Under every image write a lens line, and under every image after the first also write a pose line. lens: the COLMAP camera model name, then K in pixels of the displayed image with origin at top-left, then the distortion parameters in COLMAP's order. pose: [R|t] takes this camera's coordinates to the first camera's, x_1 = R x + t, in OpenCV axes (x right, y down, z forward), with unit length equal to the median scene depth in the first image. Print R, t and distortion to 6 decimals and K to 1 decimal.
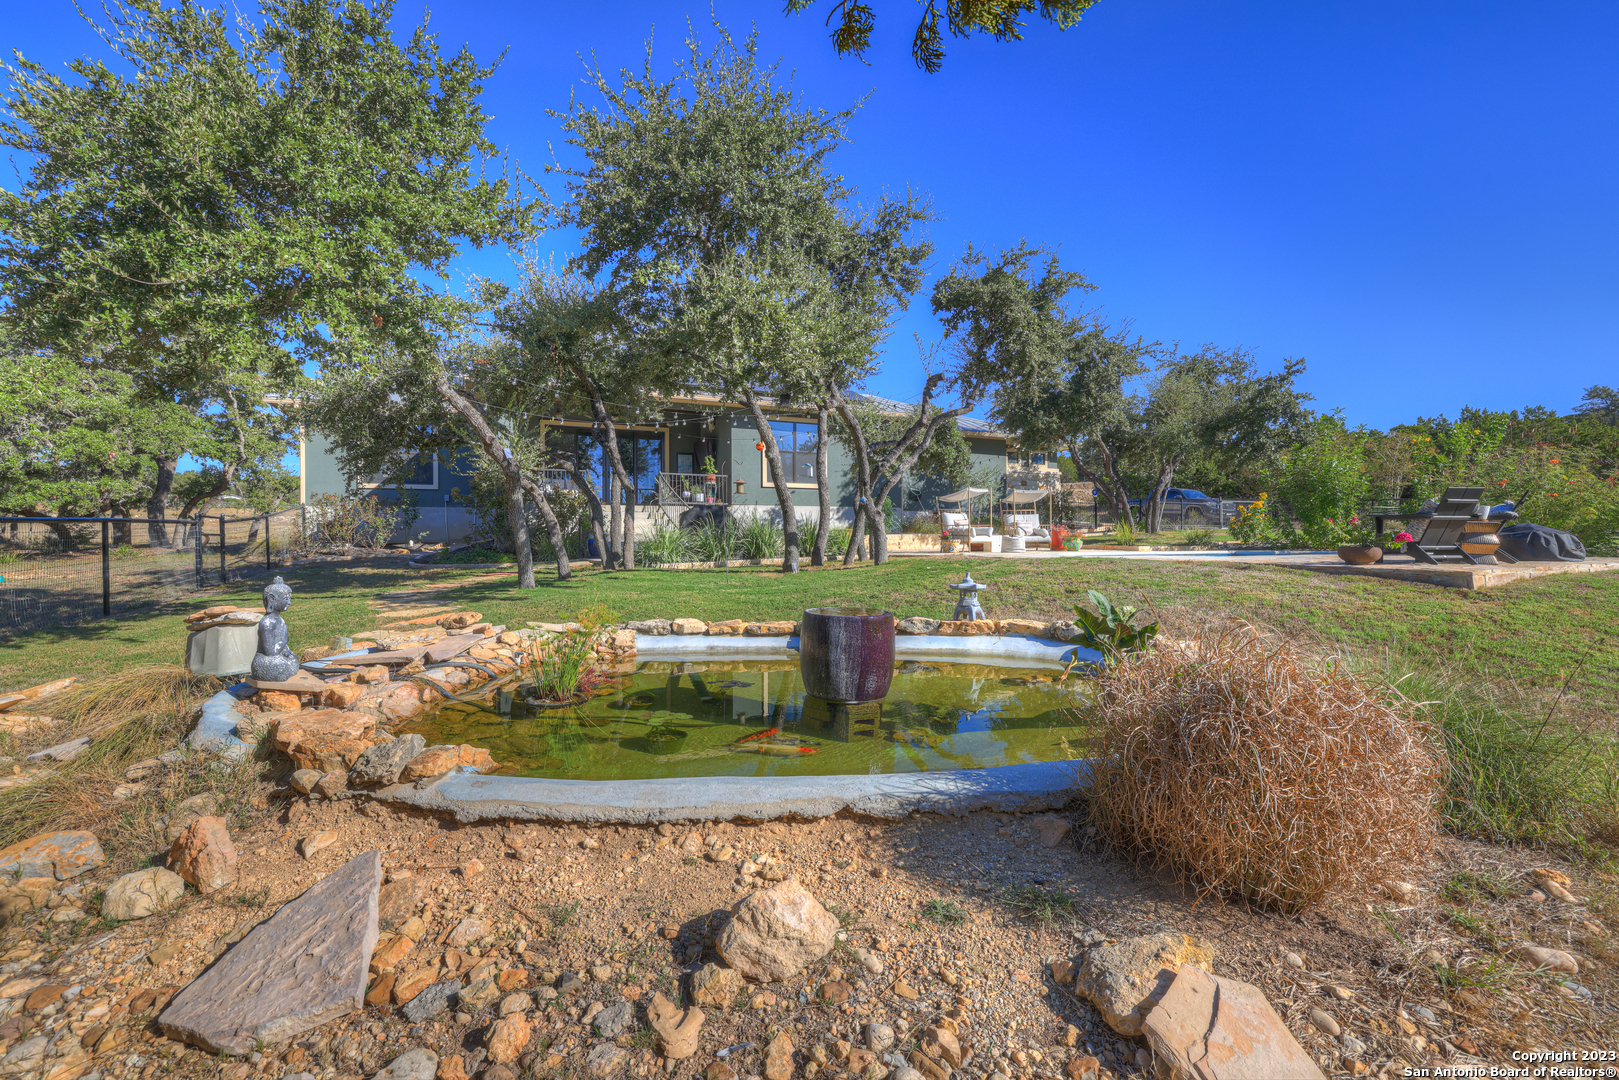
lens RADIAL K [[706.4, 0, 810.4], [0, 706.4, 532.8], [0, 0, 1]] dist [-0.002659, -0.000374]
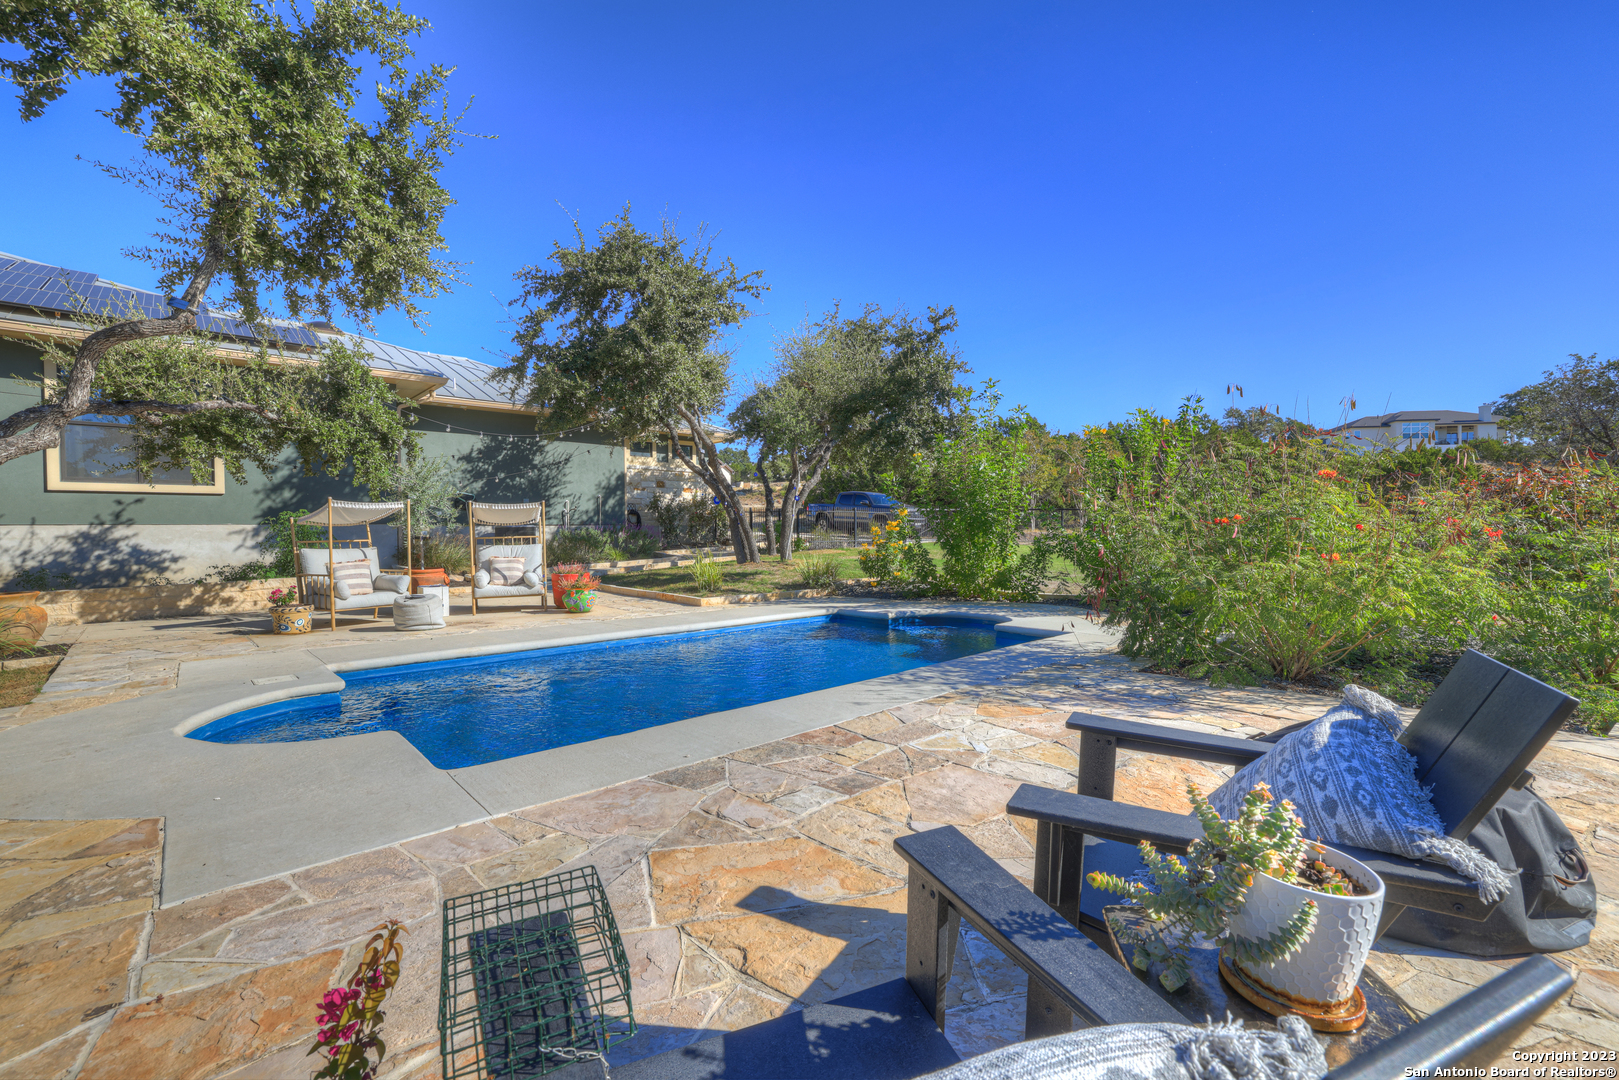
lens RADIAL K [[706.4, 0, 806.8], [0, 706.4, 540.7], [0, 0, 1]] dist [-0.002659, -0.000374]
pose [[0.955076, -0.012318, 0.296106, 0.343236], [0.006404, 0.999760, 0.020934, -0.039418], [-0.296293, -0.018097, 0.954926, 0.375031]]
